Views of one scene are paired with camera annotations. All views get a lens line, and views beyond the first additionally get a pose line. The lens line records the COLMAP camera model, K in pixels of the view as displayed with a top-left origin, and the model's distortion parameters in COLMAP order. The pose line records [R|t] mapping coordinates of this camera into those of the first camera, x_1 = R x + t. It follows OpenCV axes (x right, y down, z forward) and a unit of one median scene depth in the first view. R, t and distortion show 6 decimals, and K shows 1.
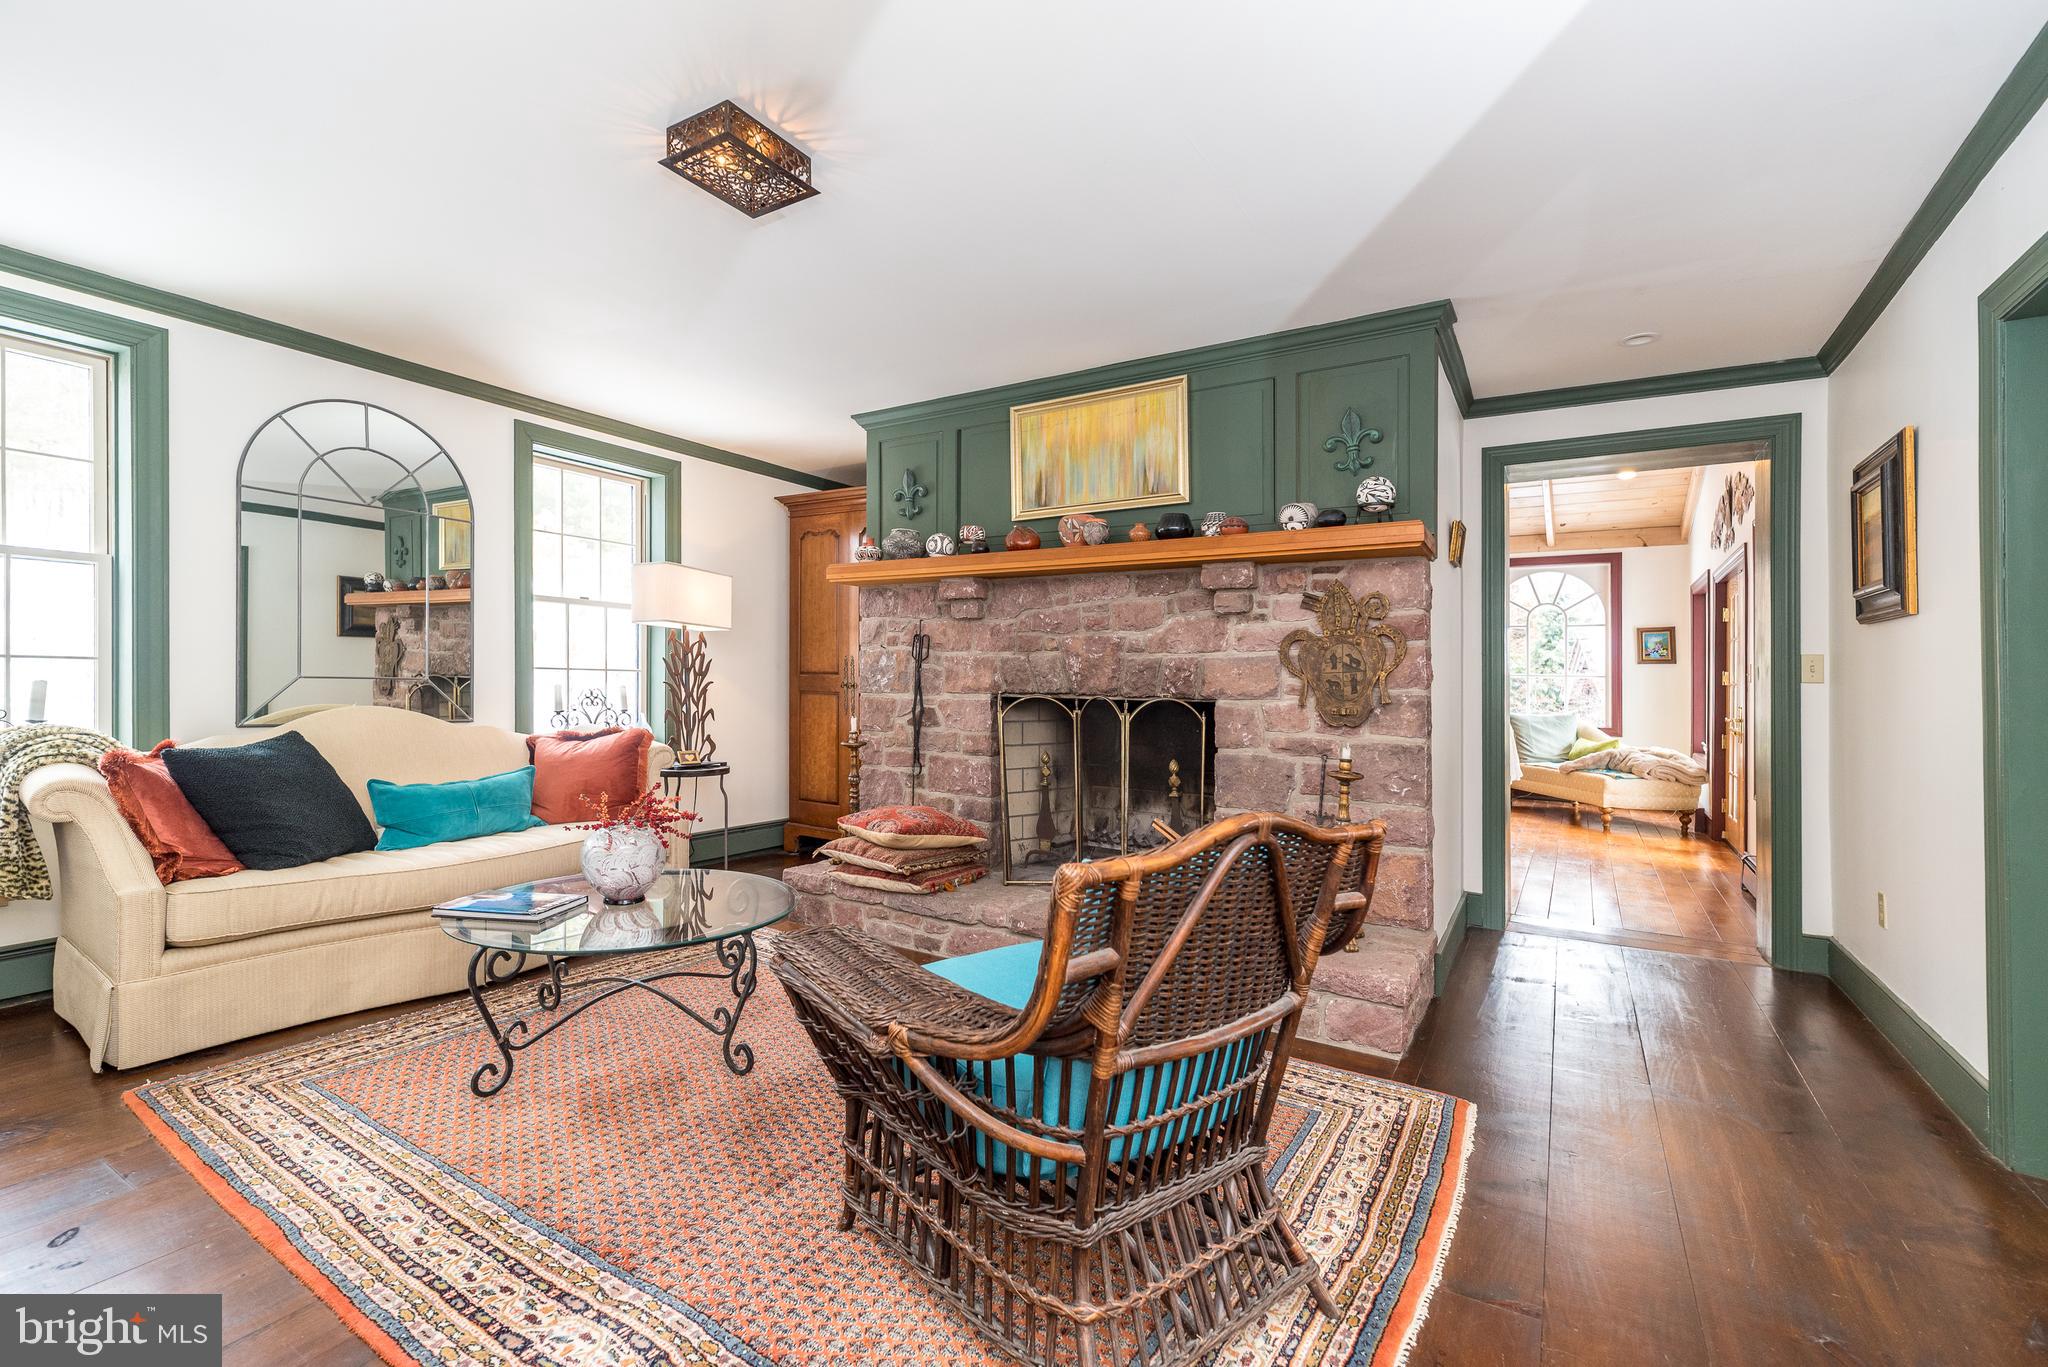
lens RADIAL K [[901.0, 0, 1035.6], [0, 901.0, 731.5], [0, 0, 1]] dist [0.002465, 0.001847]
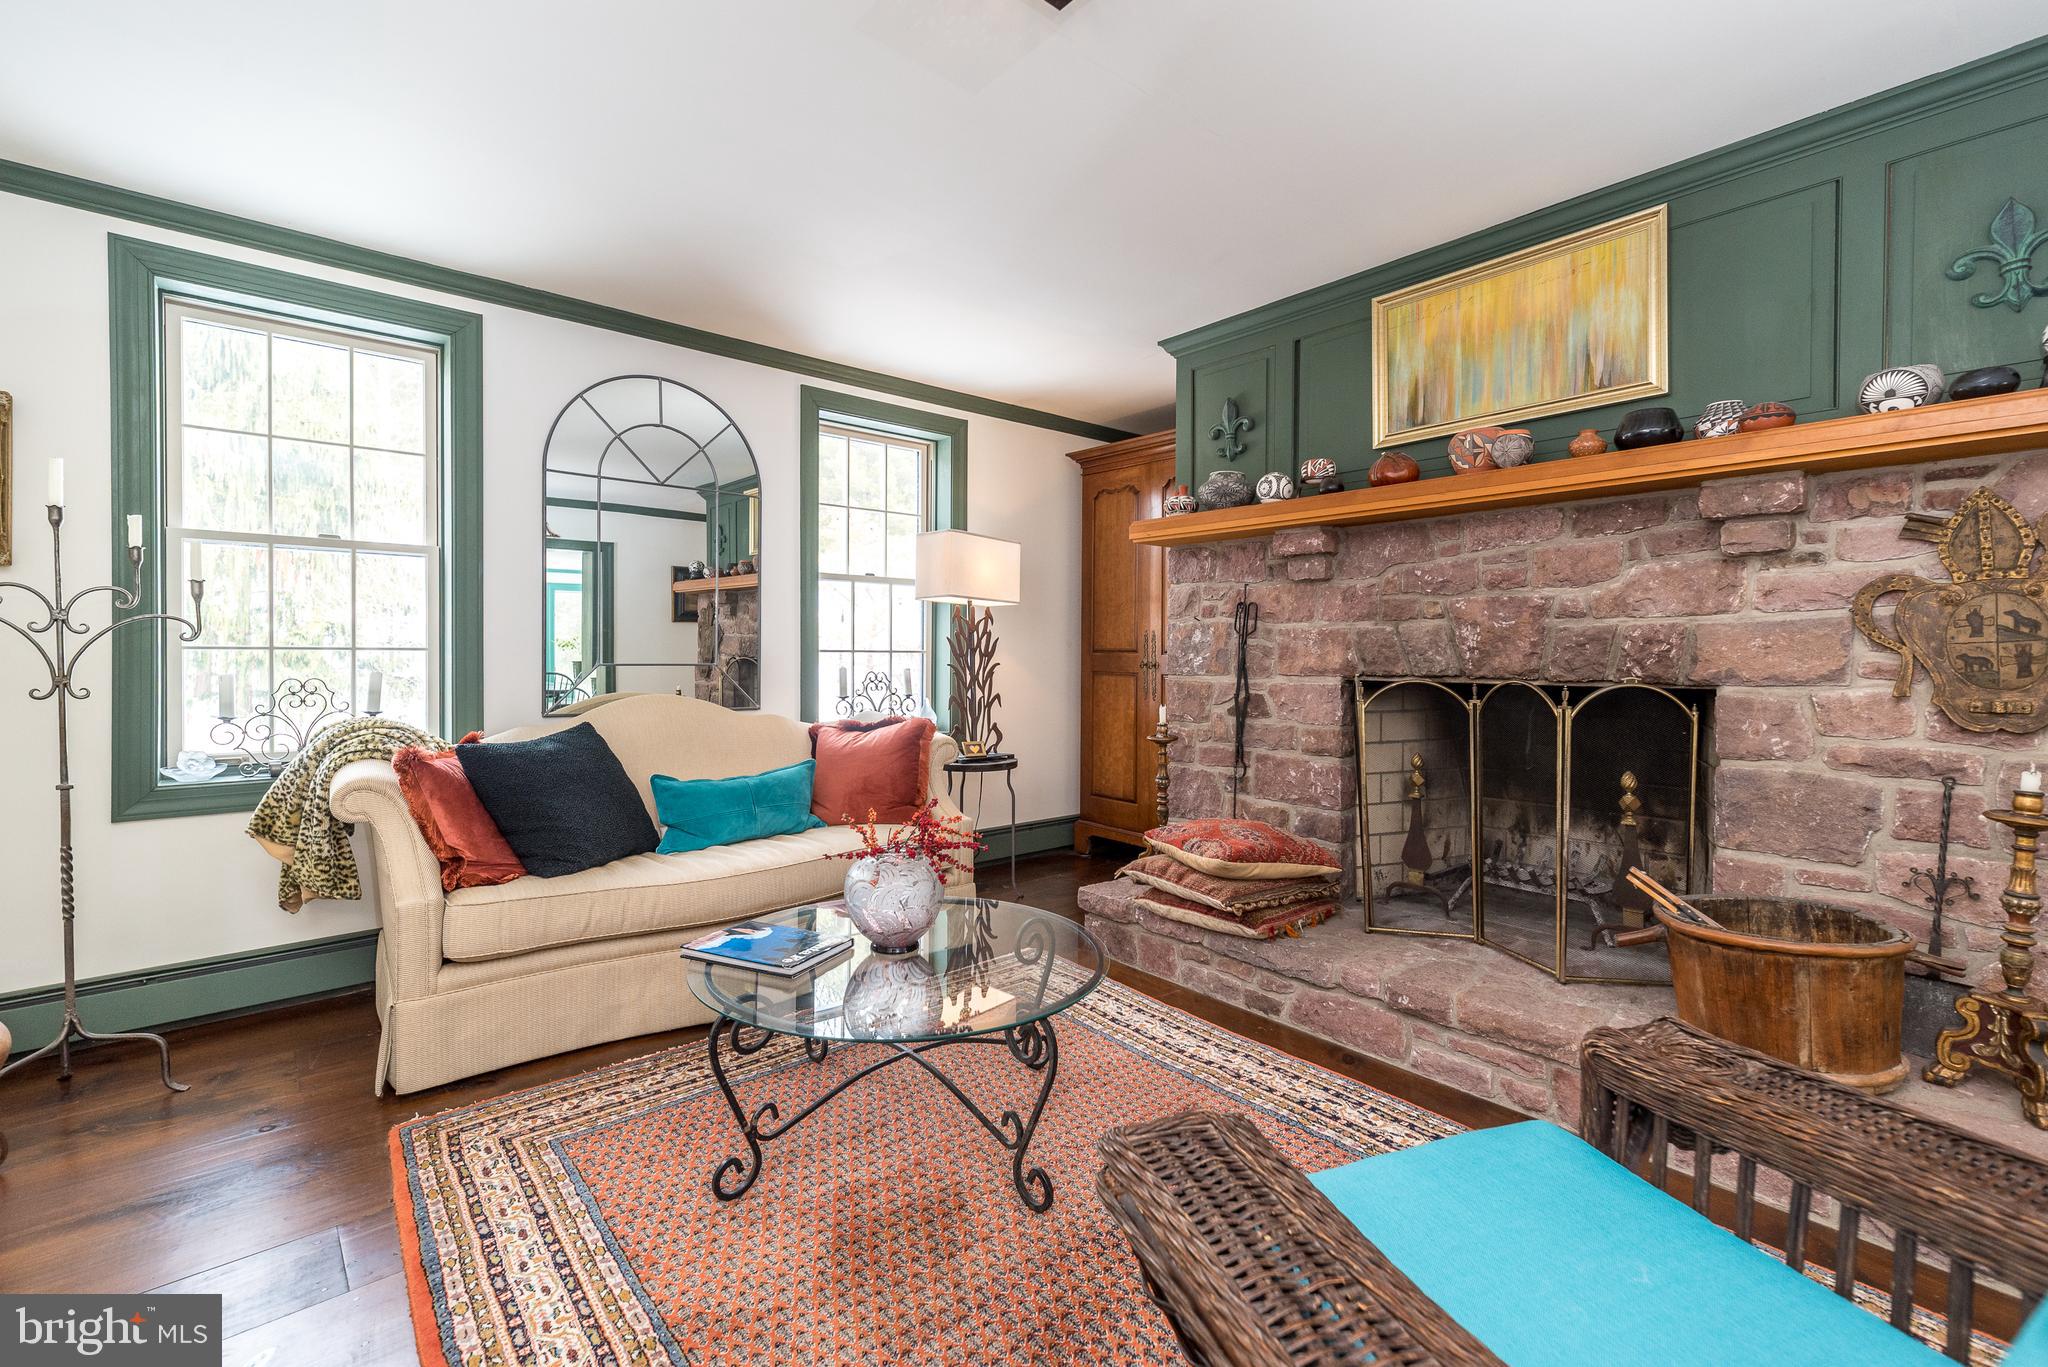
lens RADIAL K [[901.0, 0, 1040.3], [0, 901.0, 695.9], [0, 0, 1]] dist [0.002465, 0.001847]
pose [[0.956325, 0.000518, -0.292306, -0.078156], [-0.003271, 0.999955, -0.008932, -0.019649], [0.292288, 0.009499, 0.956283, 0.210903]]
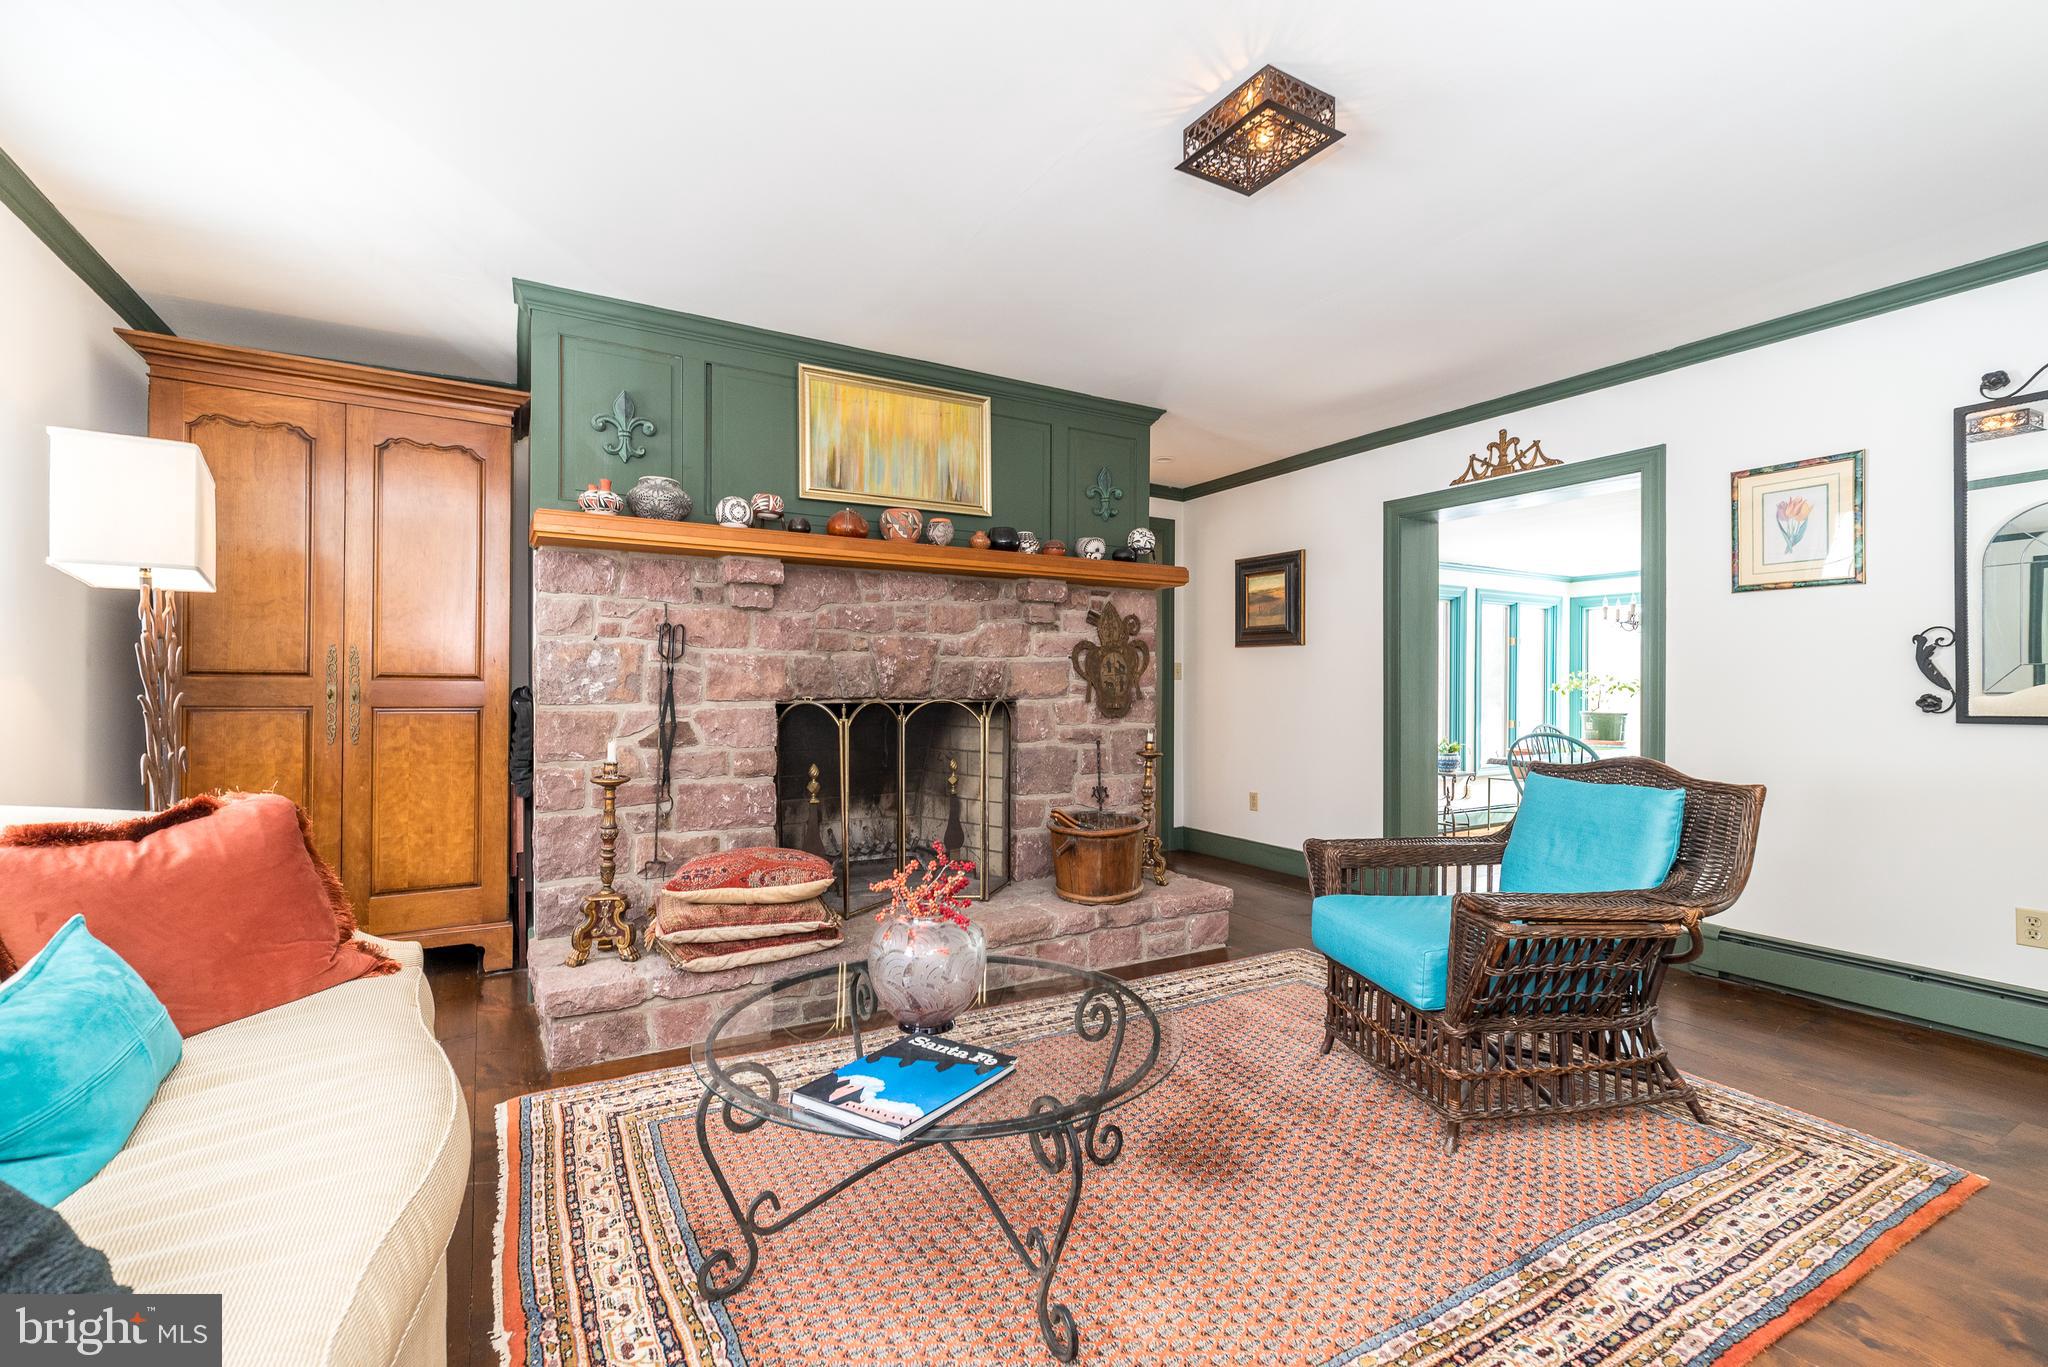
lens RADIAL K [[901.0, 0, 1000.2], [0, 901.0, 723.4], [0, 0, 1]] dist [0.002465, 0.001847]
pose [[0.465944, -0.053032, 0.883224, -0.759347], [0.051916, 0.998121, 0.032542, -0.041051], [-0.883290, 0.030690, 0.467822, 0.476700]]
